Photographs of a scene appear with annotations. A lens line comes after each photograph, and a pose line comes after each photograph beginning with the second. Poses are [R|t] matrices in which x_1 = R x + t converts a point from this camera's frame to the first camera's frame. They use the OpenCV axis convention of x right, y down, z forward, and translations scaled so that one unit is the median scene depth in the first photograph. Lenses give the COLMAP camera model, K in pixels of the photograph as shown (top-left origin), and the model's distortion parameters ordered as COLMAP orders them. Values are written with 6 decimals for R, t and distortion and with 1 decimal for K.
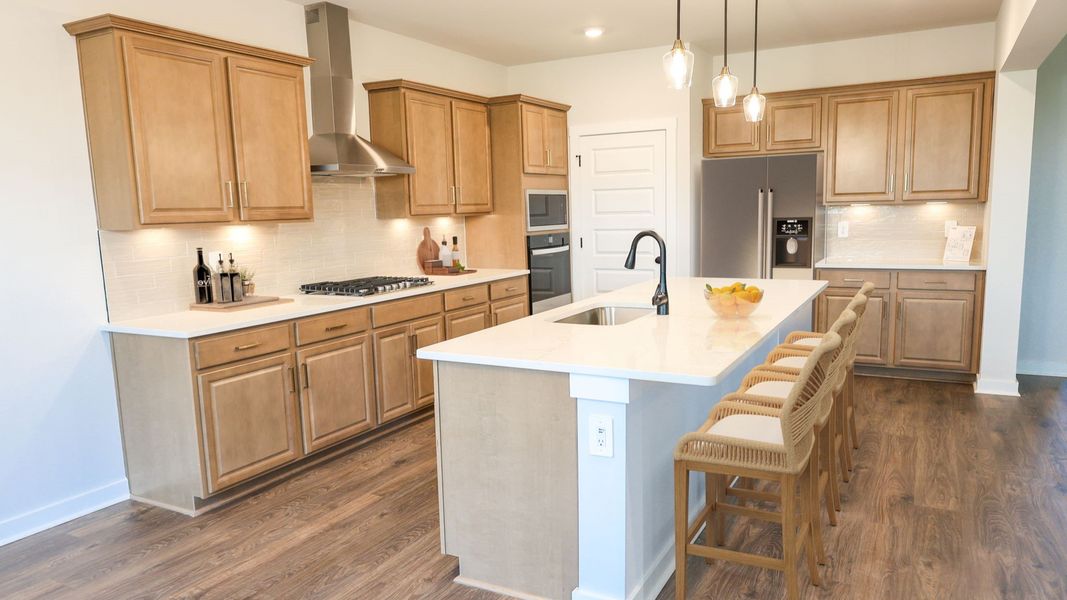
lens RADIAL K [[731.6, 0, 530.5], [0, 731.6, 298.1], [0, 0, 1]] dist [-0.000371, 0.002082]
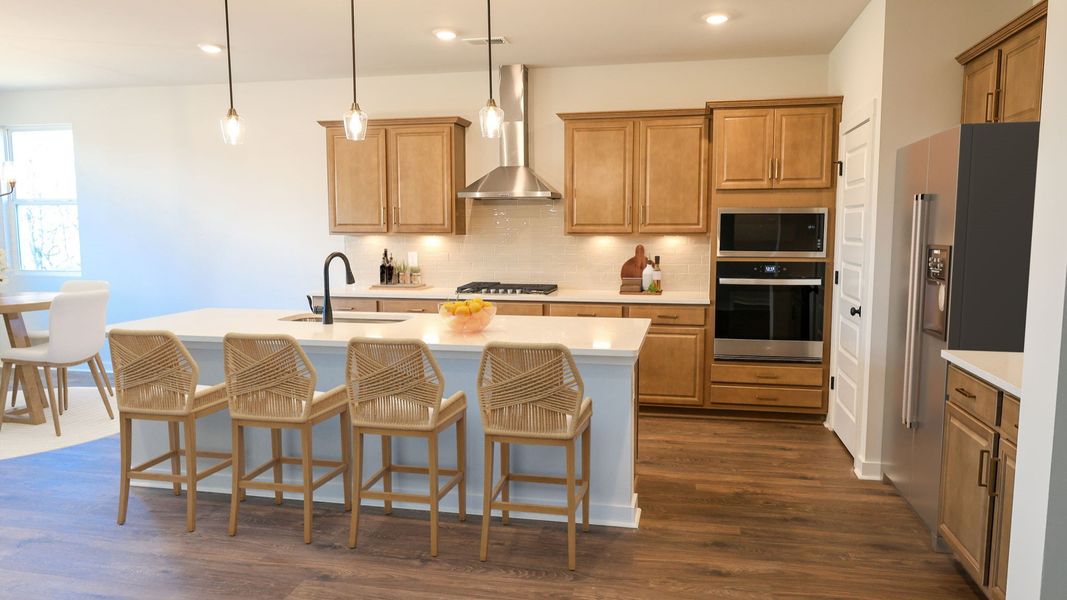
lens RADIAL K [[731.6, 0, 530.5], [0, 731.6, 298.1], [0, 0, 1]] dist [-0.000371, 0.002082]
pose [[0.281132, 0.118747, -0.952294, 0.814635], [-0.124495, 0.988443, 0.086501, -0.094151], [0.951560, 0.094237, 0.292666, 0.564661]]
